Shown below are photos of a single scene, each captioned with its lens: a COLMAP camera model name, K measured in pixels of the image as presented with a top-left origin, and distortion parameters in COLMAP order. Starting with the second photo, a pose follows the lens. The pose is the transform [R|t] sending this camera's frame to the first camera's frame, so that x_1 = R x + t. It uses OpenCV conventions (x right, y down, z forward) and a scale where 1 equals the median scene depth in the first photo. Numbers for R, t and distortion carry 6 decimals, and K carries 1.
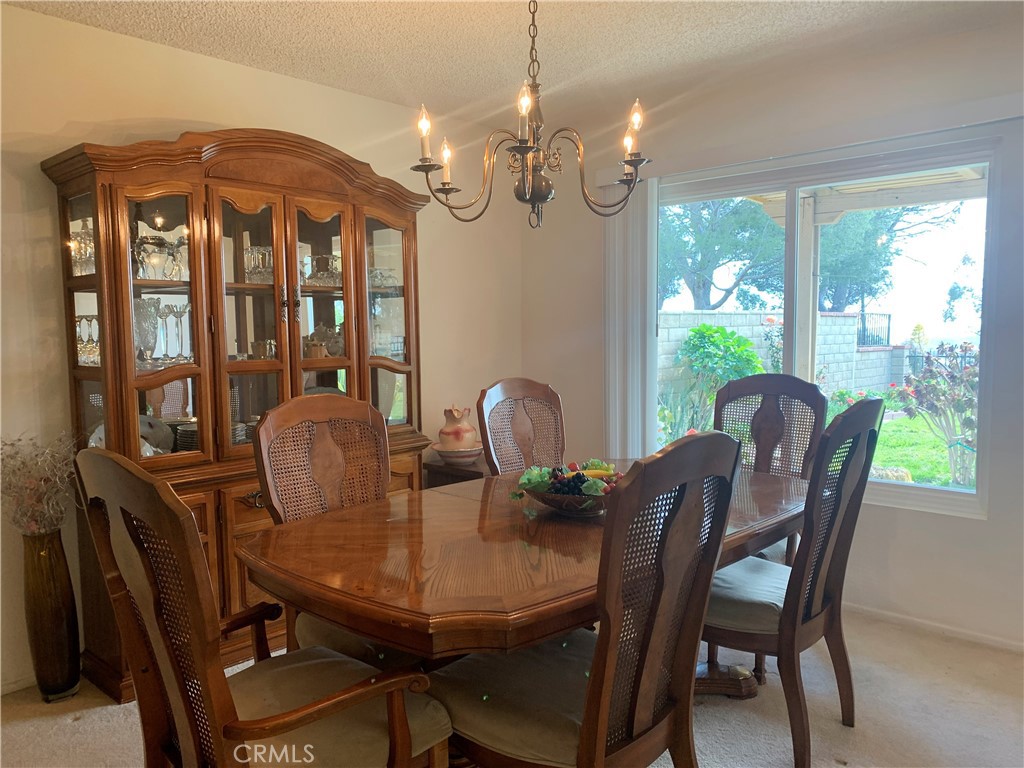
lens RADIAL K [[778.6, 0, 510.1], [0, 778.6, 390.3], [0, 0, 1]] dist [0.017497, 0.001659]
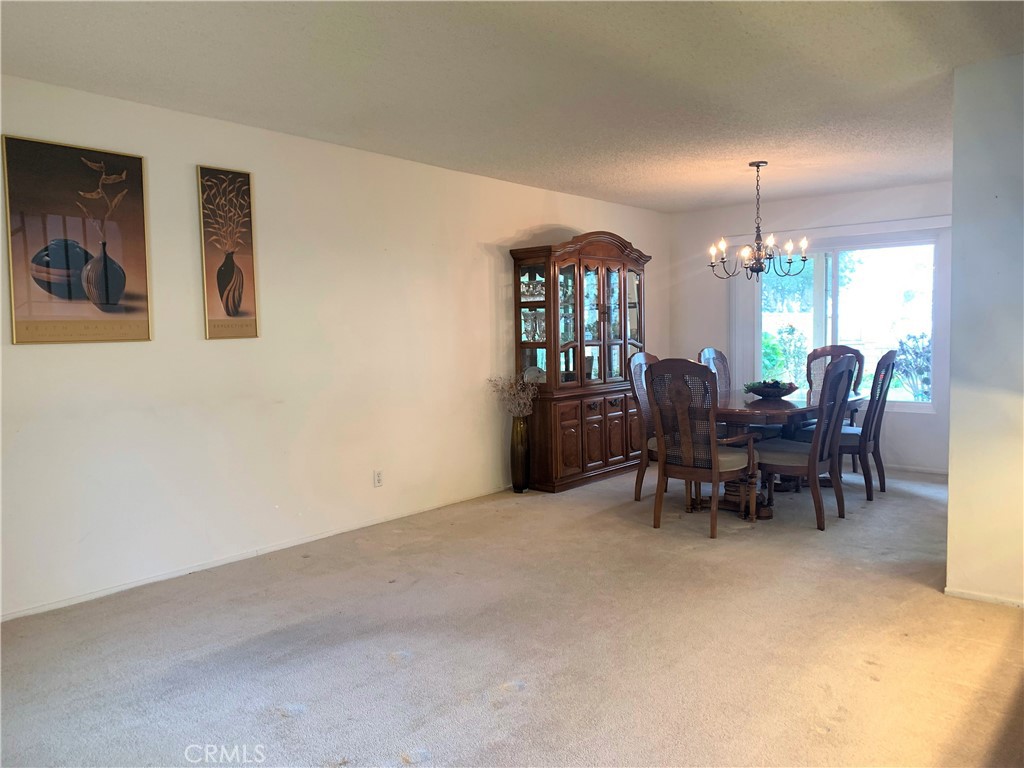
lens RADIAL K [[781.1, 0, 505.2], [0, 781.1, 373.8], [0, 0, 1]] dist [0.088787, -0.161929]
pose [[0.998914, -0.008528, 0.045815, -0.663429], [0.009520, 0.999724, -0.021493, 0.096496], [-0.045619, 0.021905, 0.998719, -1.098222]]
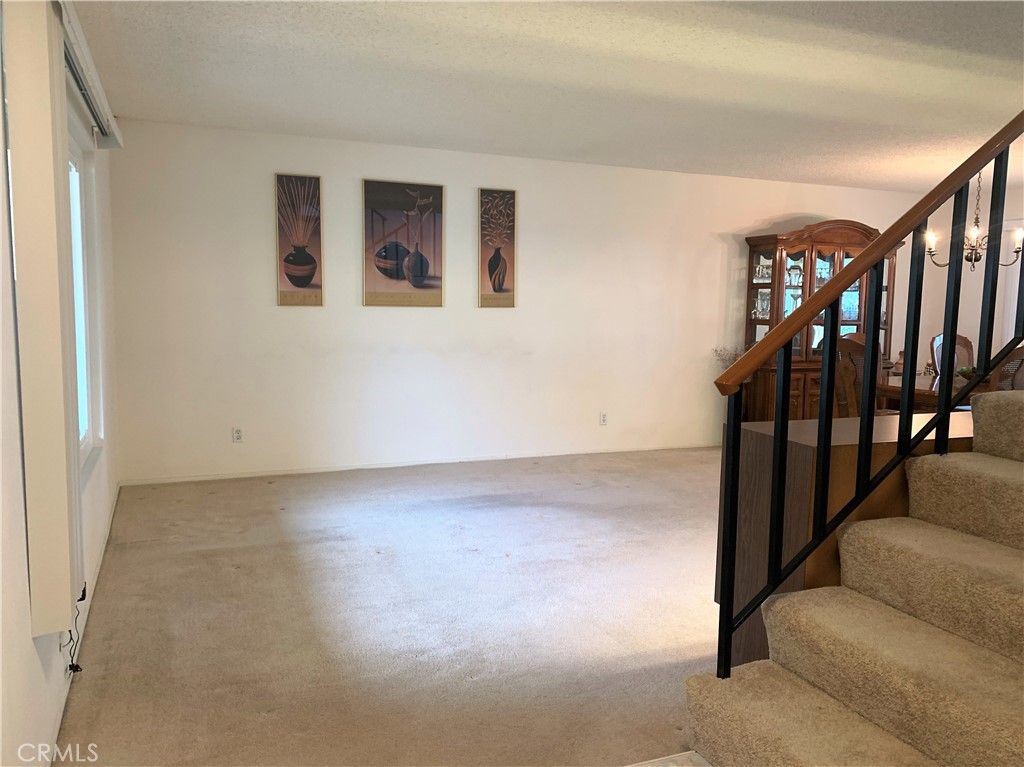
lens RADIAL K [[800.4, 0, 506.5], [0, 800.4, 382.9], [0, 0, 1]] dist [0.133538, -0.312261]
pose [[0.906059, 0.069291, -0.417439, -0.163562], [-0.059722, 0.997567, 0.035958, 0.117973], [0.418915, -0.007650, 0.907993, -1.564942]]
